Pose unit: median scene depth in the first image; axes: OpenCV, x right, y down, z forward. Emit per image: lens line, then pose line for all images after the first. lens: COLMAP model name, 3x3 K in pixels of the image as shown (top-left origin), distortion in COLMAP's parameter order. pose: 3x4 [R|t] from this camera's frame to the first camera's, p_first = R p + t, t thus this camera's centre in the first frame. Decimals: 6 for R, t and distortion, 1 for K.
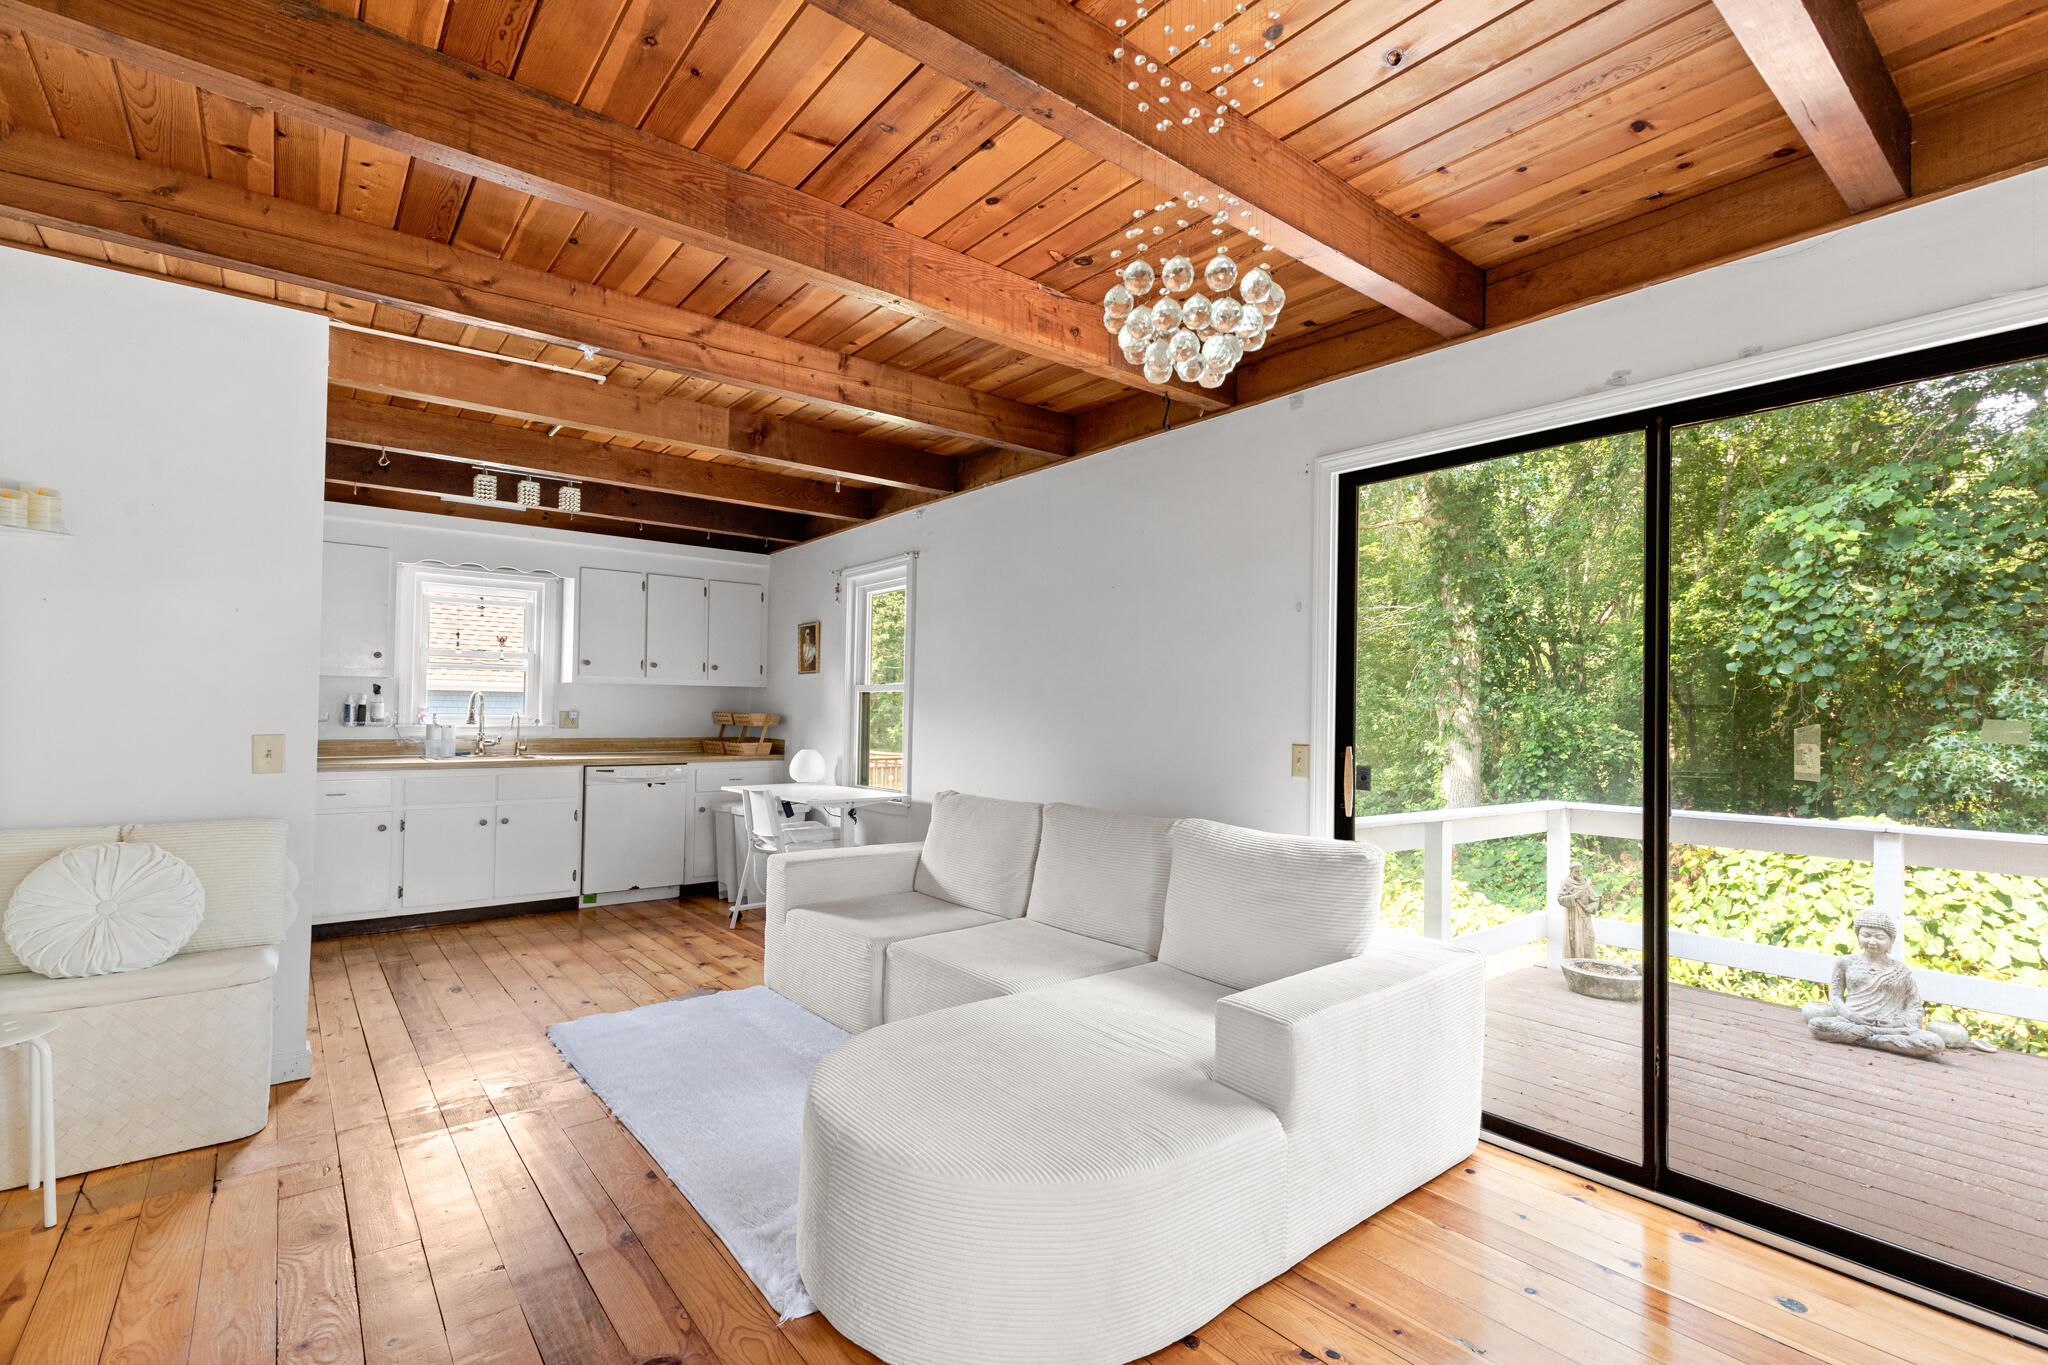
lens RADIAL K [[935.4, 0, 1031.7], [0, 935.4, 699.3], [0, 0, 1]] dist [0.016101, -0.000681]
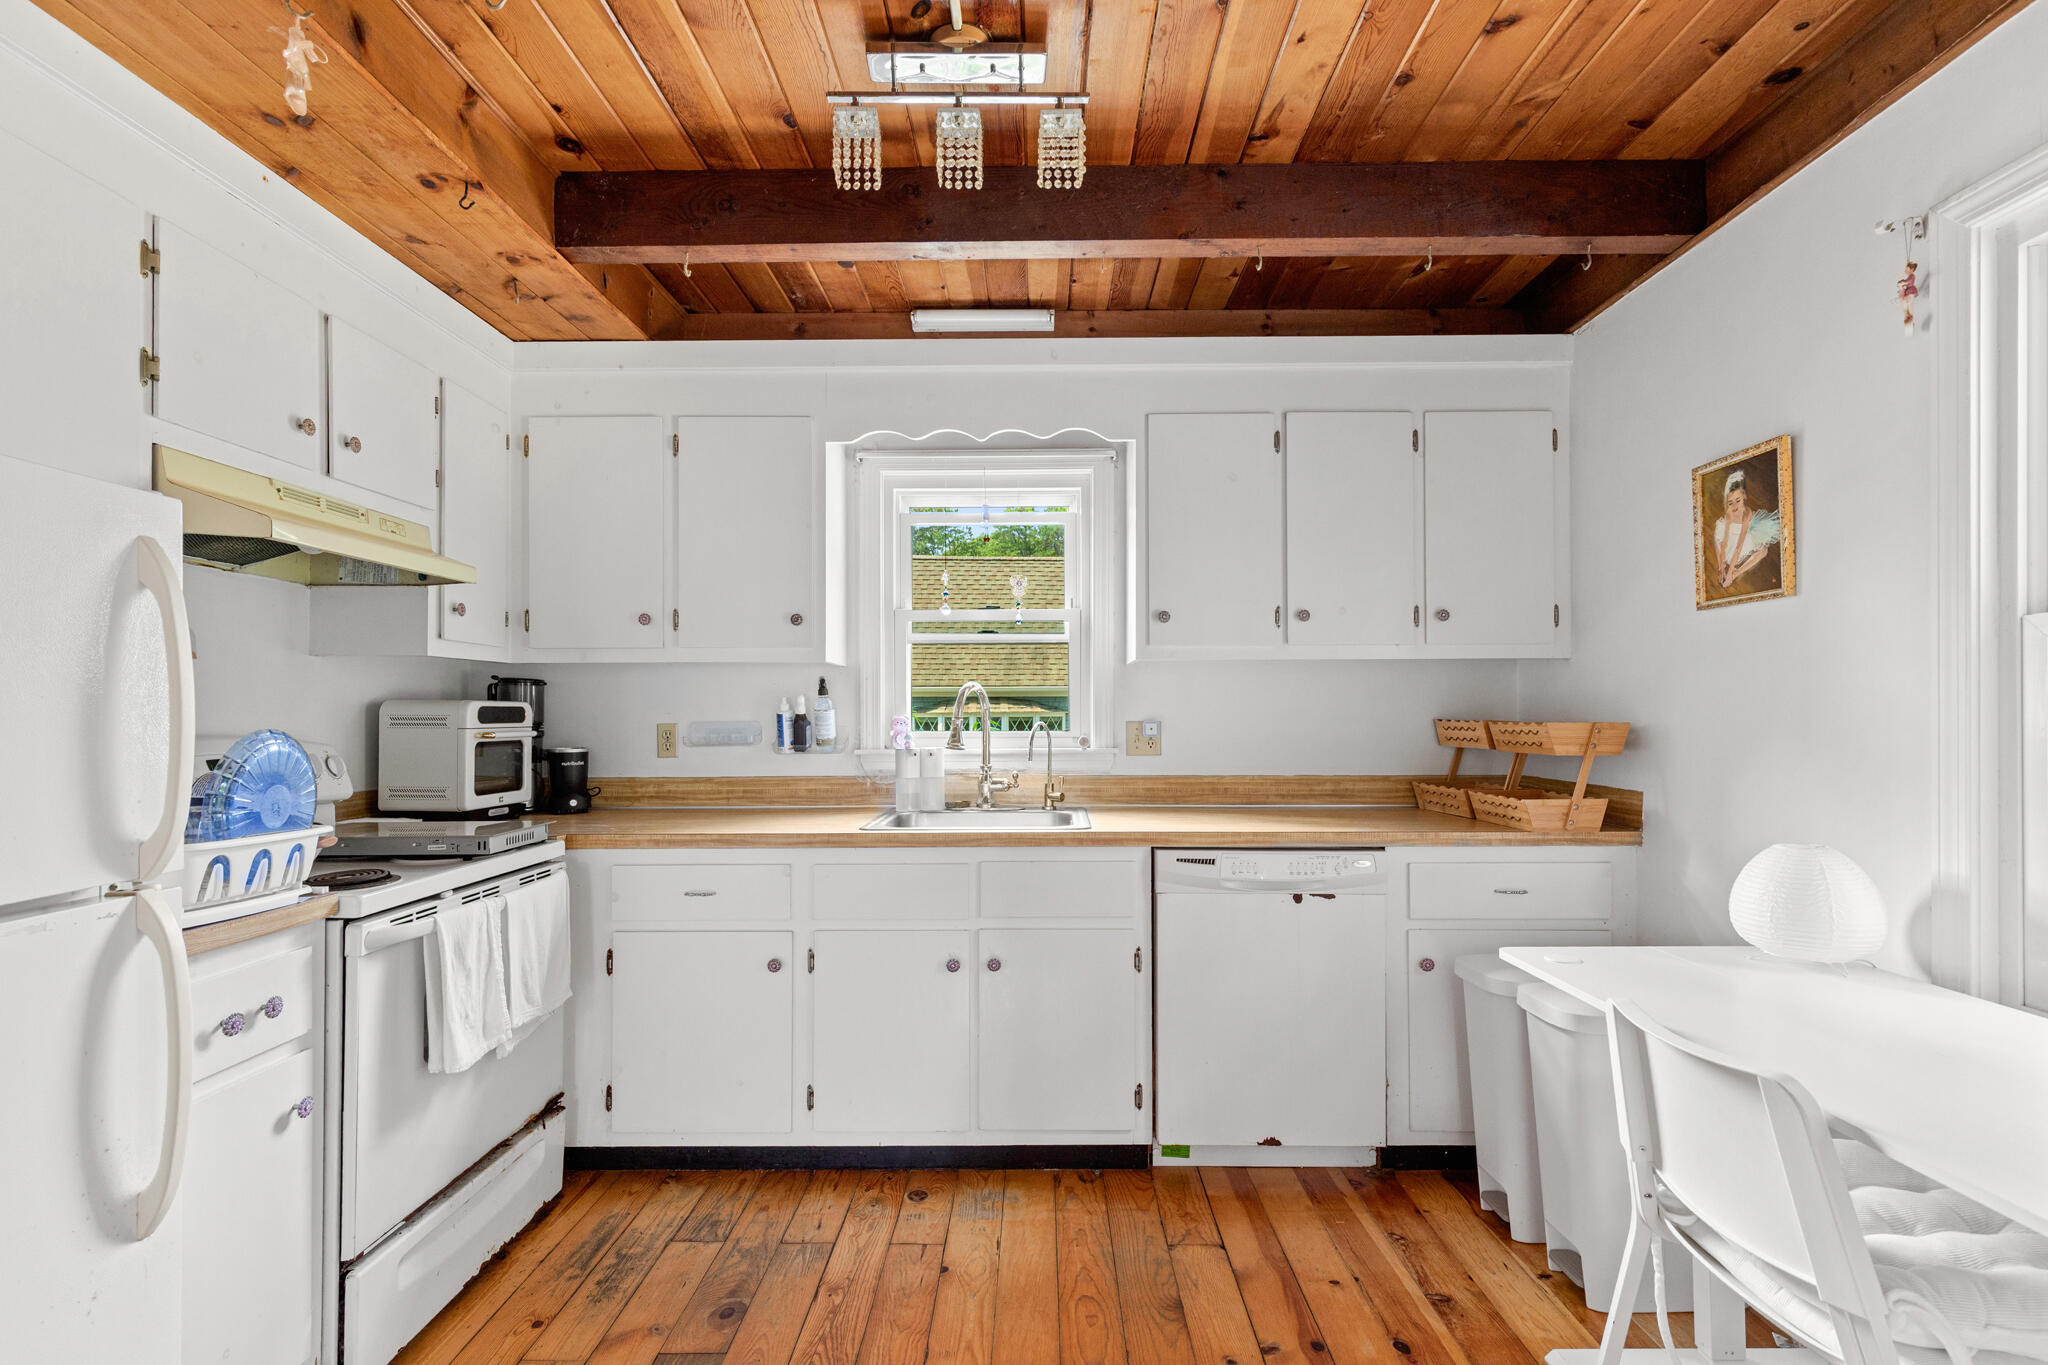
lens RADIAL K [[935.4, 0, 1031.7], [0, 935.4, 699.3], [0, 0, 1]] dist [0.016101, -0.000681]
pose [[0.770723, -0.023819, -0.636725, -0.225411], [0.022169, 0.999698, -0.010563, 0.005065], [0.636784, -0.005974, 0.771019, 0.588779]]
